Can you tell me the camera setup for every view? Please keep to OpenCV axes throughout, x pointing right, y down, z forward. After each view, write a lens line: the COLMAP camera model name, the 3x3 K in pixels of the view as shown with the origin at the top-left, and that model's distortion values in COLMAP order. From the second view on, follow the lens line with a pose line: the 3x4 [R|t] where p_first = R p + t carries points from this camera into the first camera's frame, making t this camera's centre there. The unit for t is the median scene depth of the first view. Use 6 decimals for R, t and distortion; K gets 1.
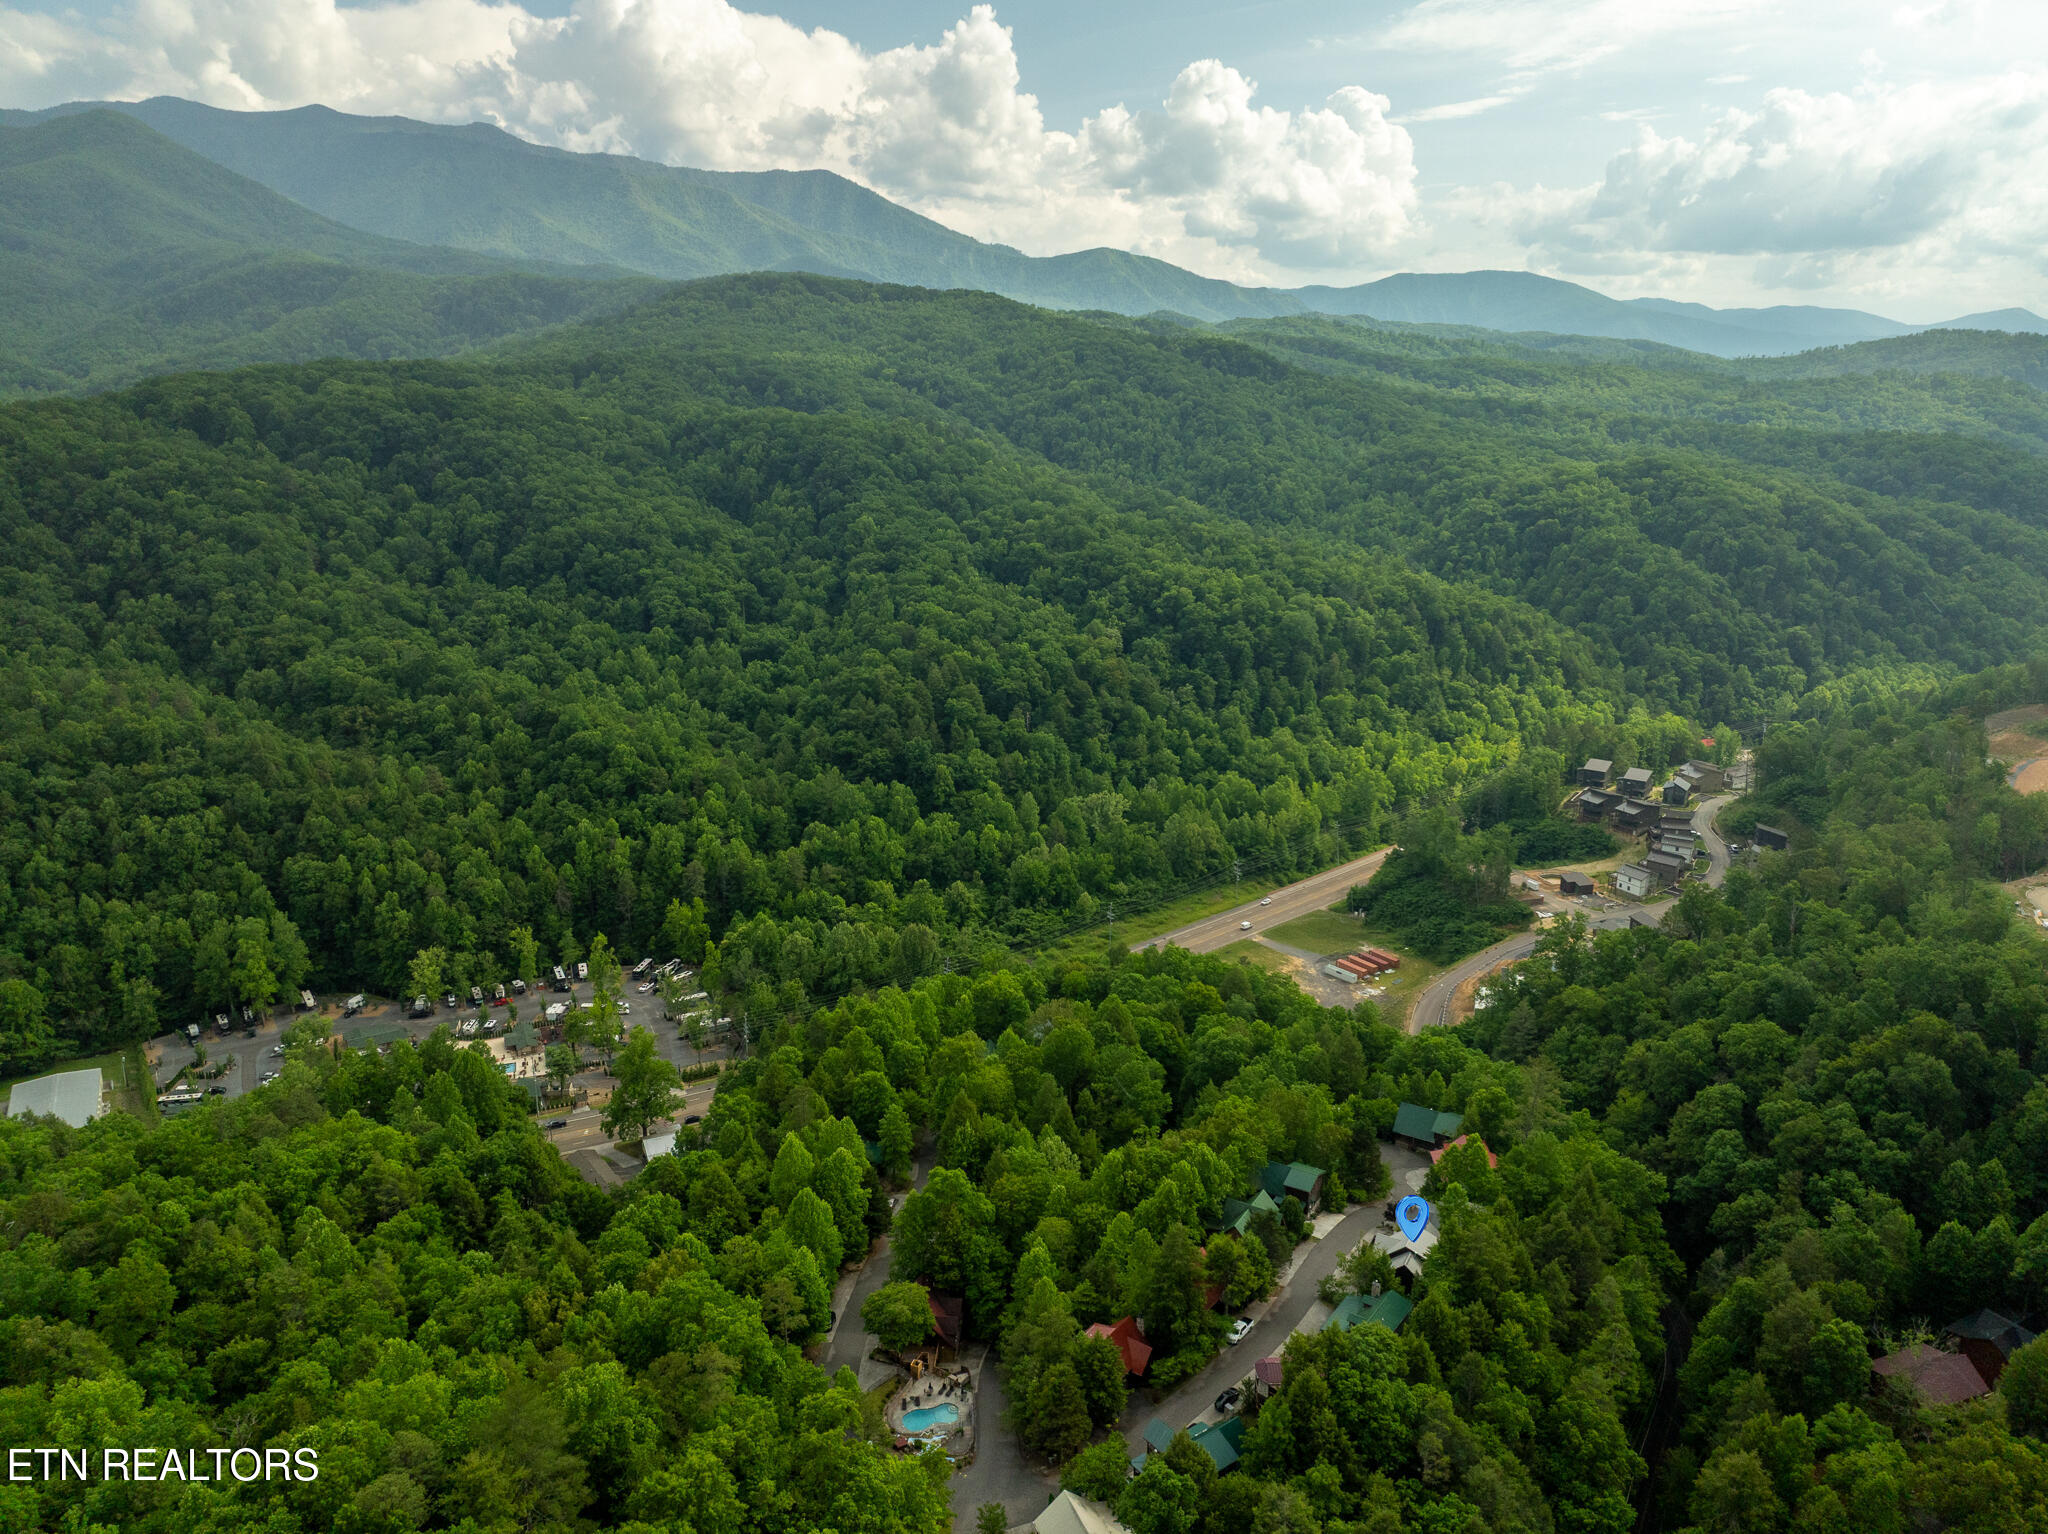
lens RADIAL K [[1425.9, 0, 1033.1], [0, 1425.9, 765.2], [0, 0, 1]] dist [-0.030732, -0.015274]
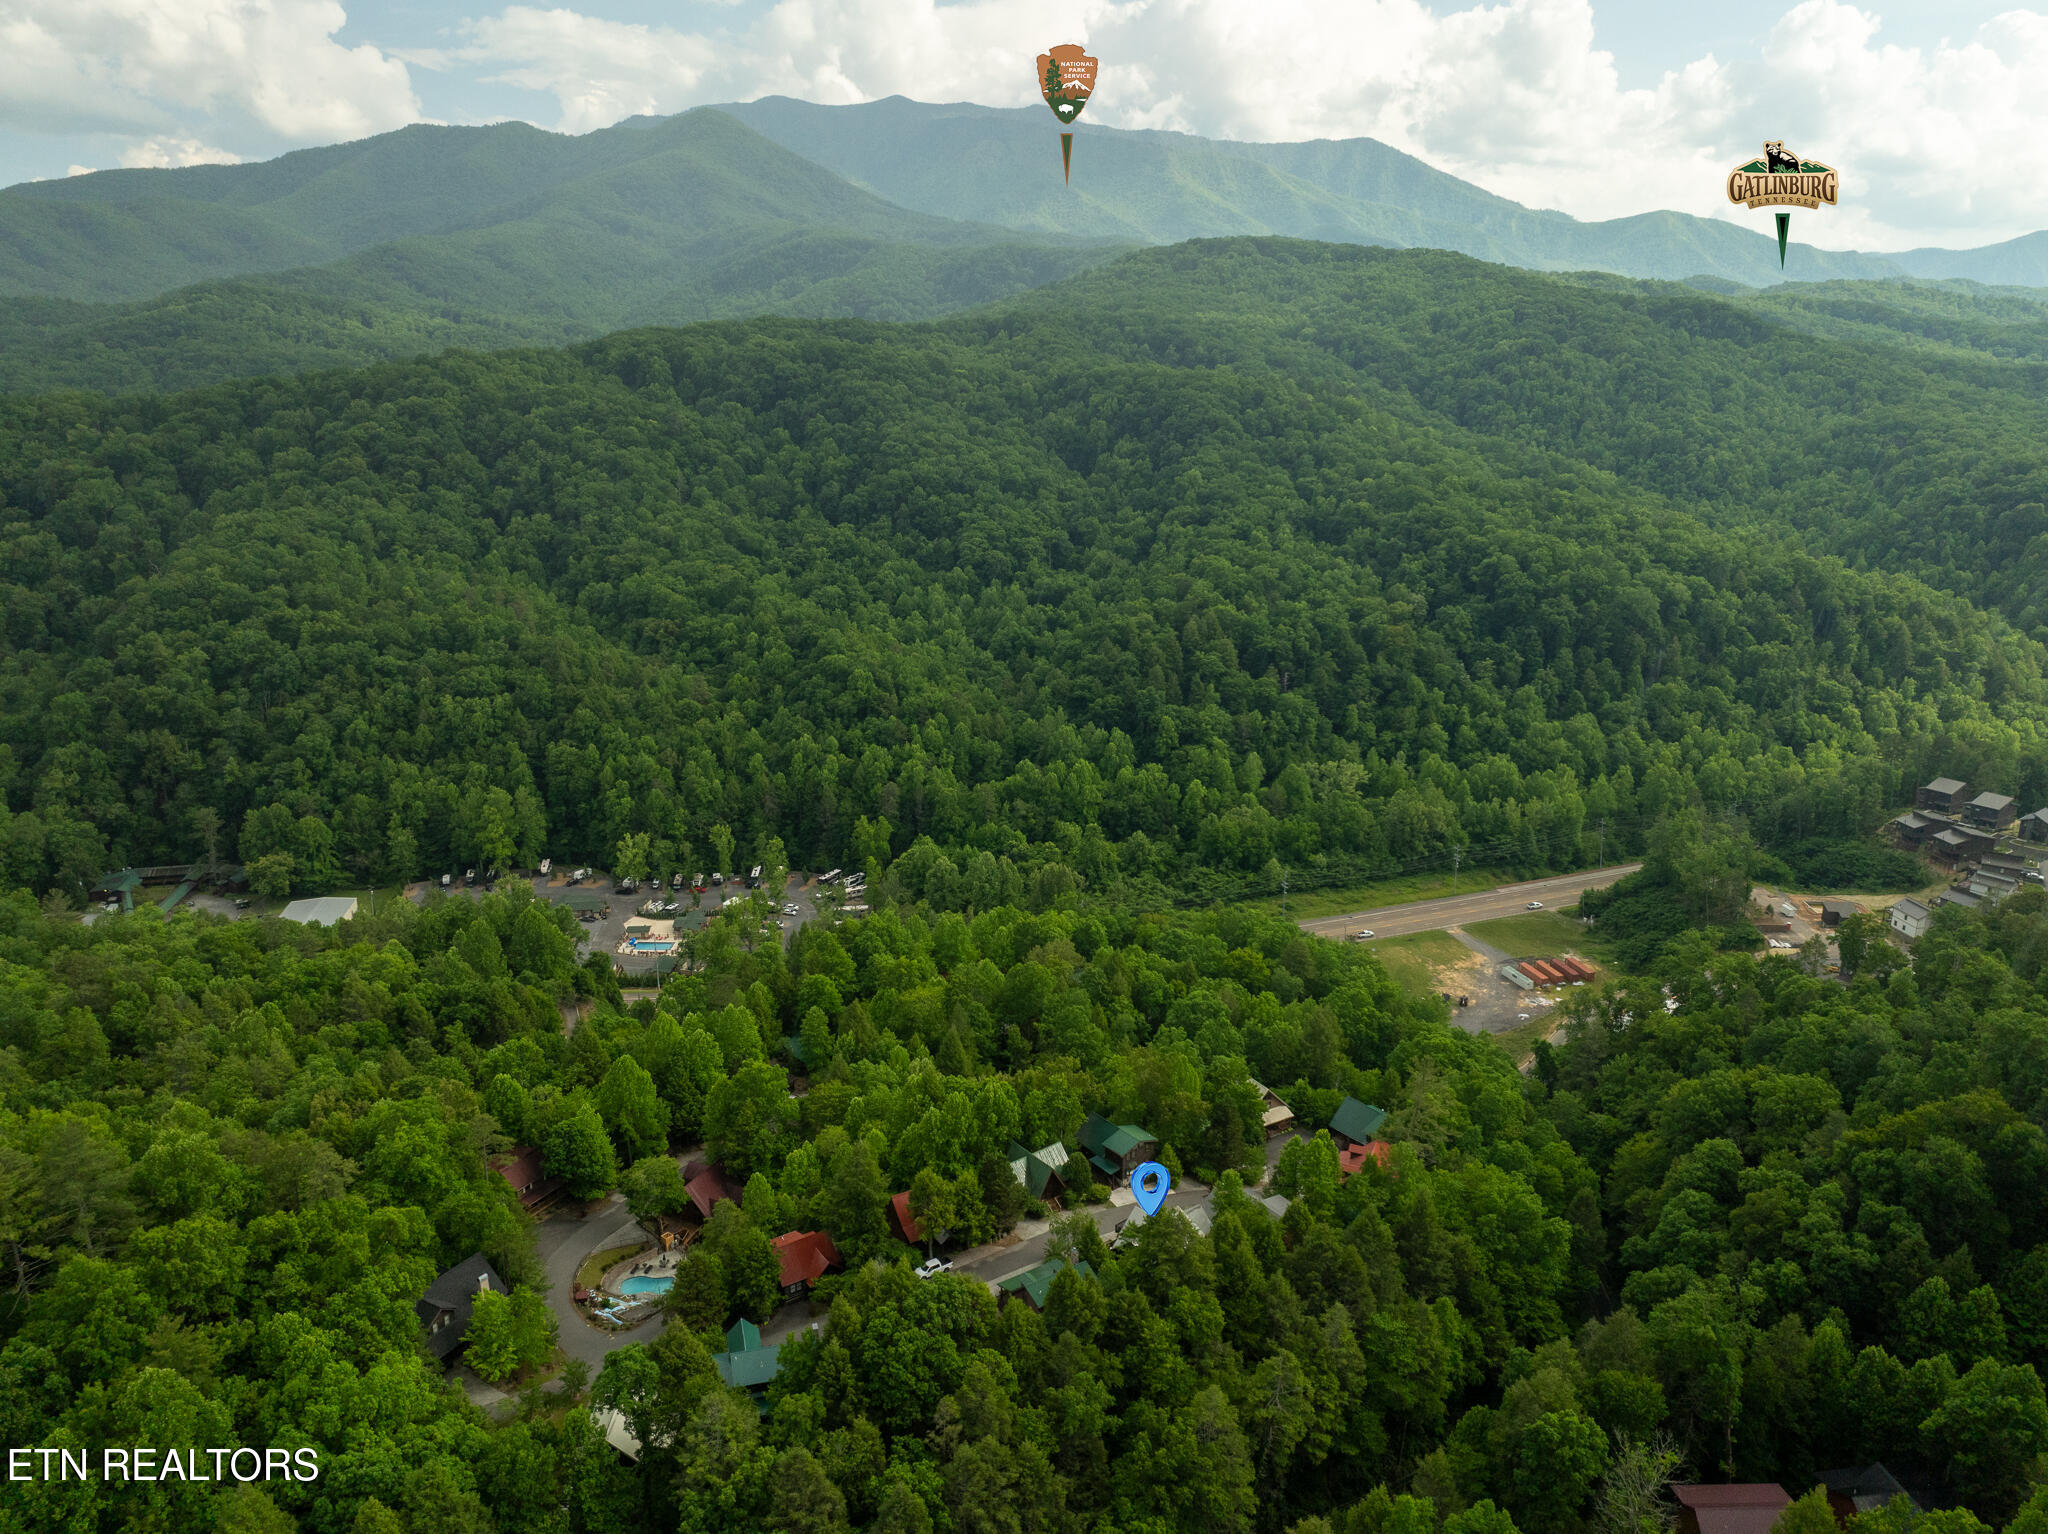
lens RADIAL K [[1425.9, 0, 1033.1], [0, 1425.9, 765.2], [0, 0, 1]] dist [-0.030732, -0.015274]
pose [[0.935614, 0.095482, -0.339867, 0.165597], [-0.090012, 0.995431, 0.031865, 0.009443], [0.341356, 0.000779, 0.939934, 0.044341]]
